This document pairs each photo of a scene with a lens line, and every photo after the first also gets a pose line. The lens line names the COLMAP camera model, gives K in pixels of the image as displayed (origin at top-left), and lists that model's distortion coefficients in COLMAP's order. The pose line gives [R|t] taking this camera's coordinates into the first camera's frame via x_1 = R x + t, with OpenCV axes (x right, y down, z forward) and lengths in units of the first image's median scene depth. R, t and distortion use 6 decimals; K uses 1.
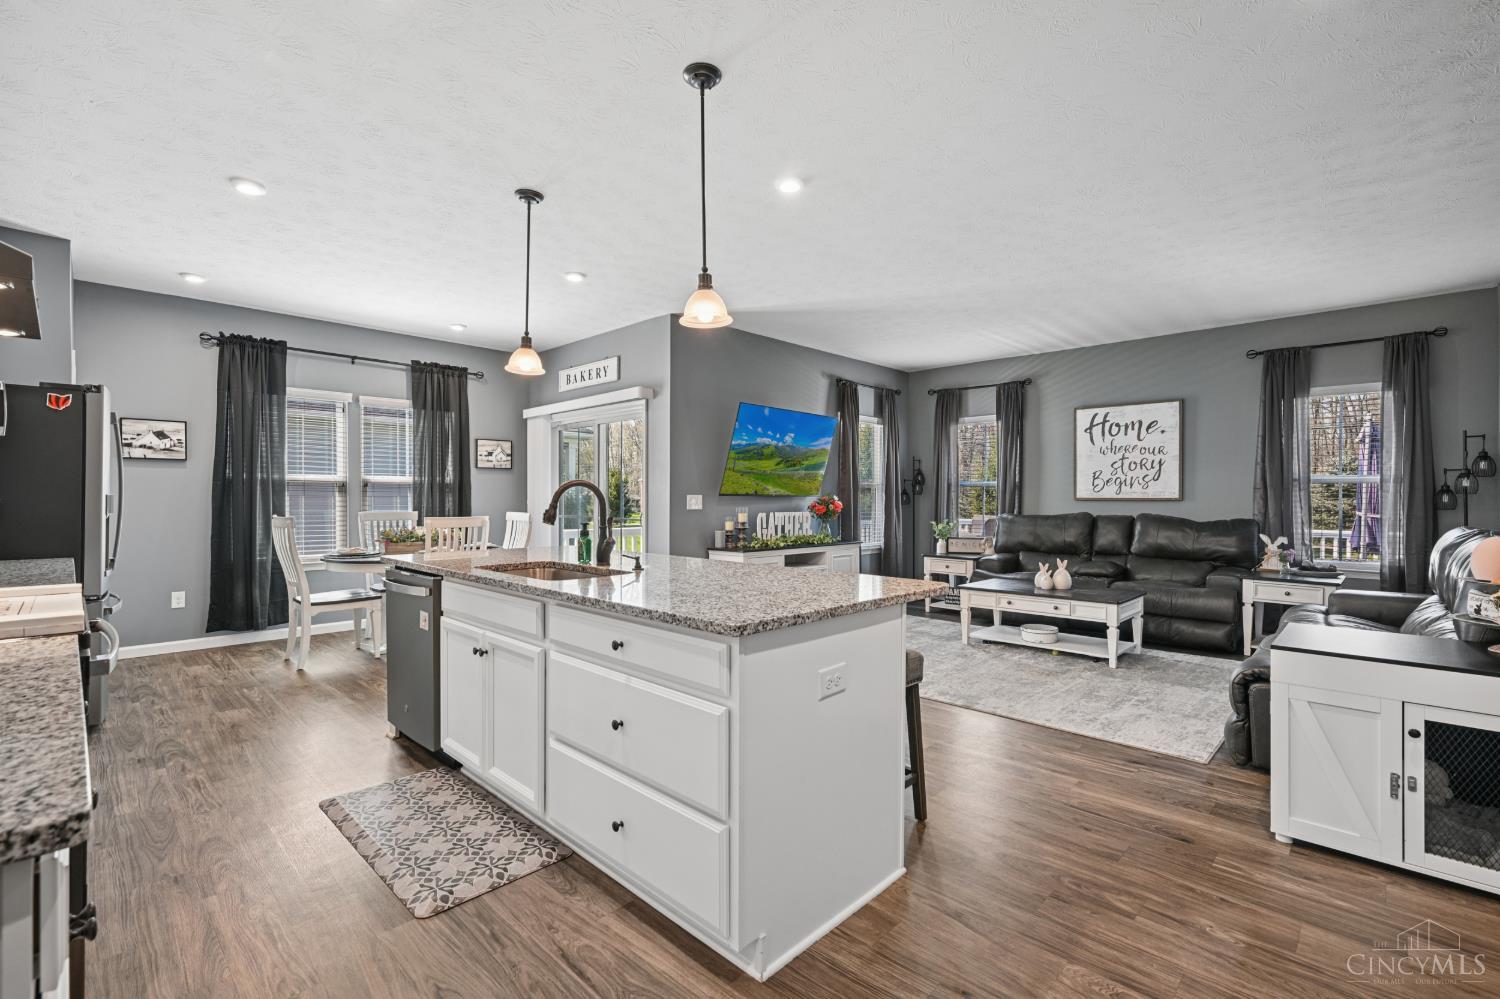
lens RADIAL K [[663.9, 0, 755.2], [0, 663.9, 496.7], [0, 0, 1]] dist [0.002559, 0.000295]
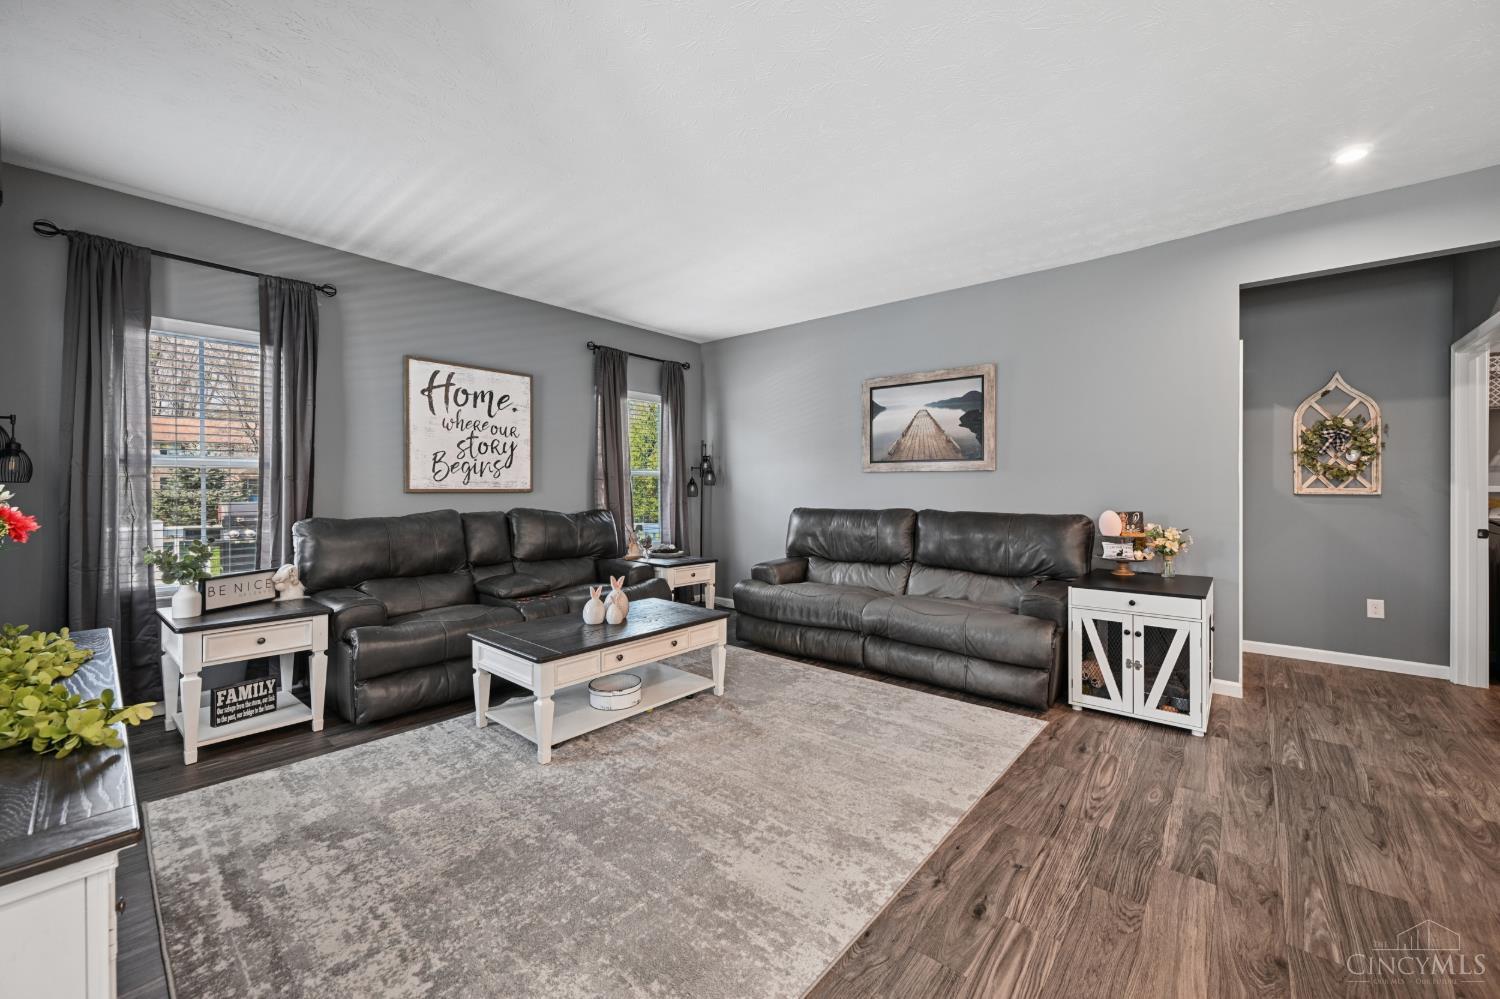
lens RADIAL K [[592.0, 0, 743.7], [0, 592.0, 489.3], [0, 0, 1]] dist [0.000594, -0.000461]
pose [[-0.052935, -0.003708, 0.998591, -0.156091], [-0.000192, 0.999993, 0.003703, -0.000649], [-0.998598, 0.000004, -0.052935, 0.808515]]
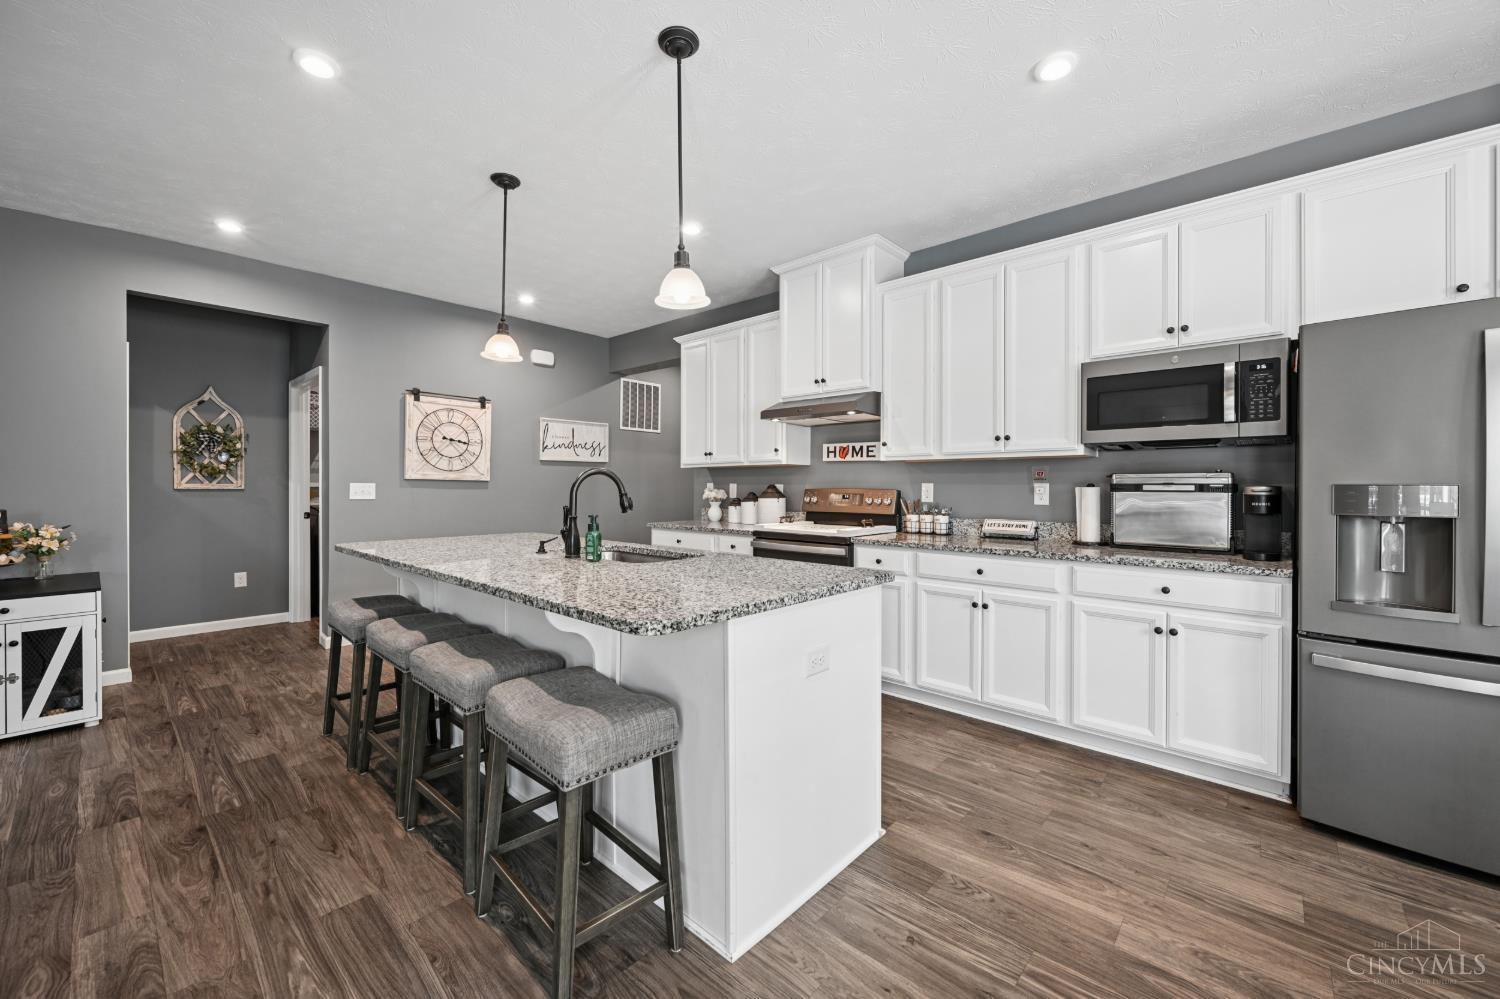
lens RADIAL K [[592.0, 0, 742.8], [0, 592.0, 491.3], [0, 0, 1]] dist [0.000594, -0.000461]
pose [[-0.999795, -0.005445, -0.019478, -0.224271], [-0.005529, 0.999976, 0.004271, 0.002946], [0.019454, 0.004377, -0.999801, 0.916375]]
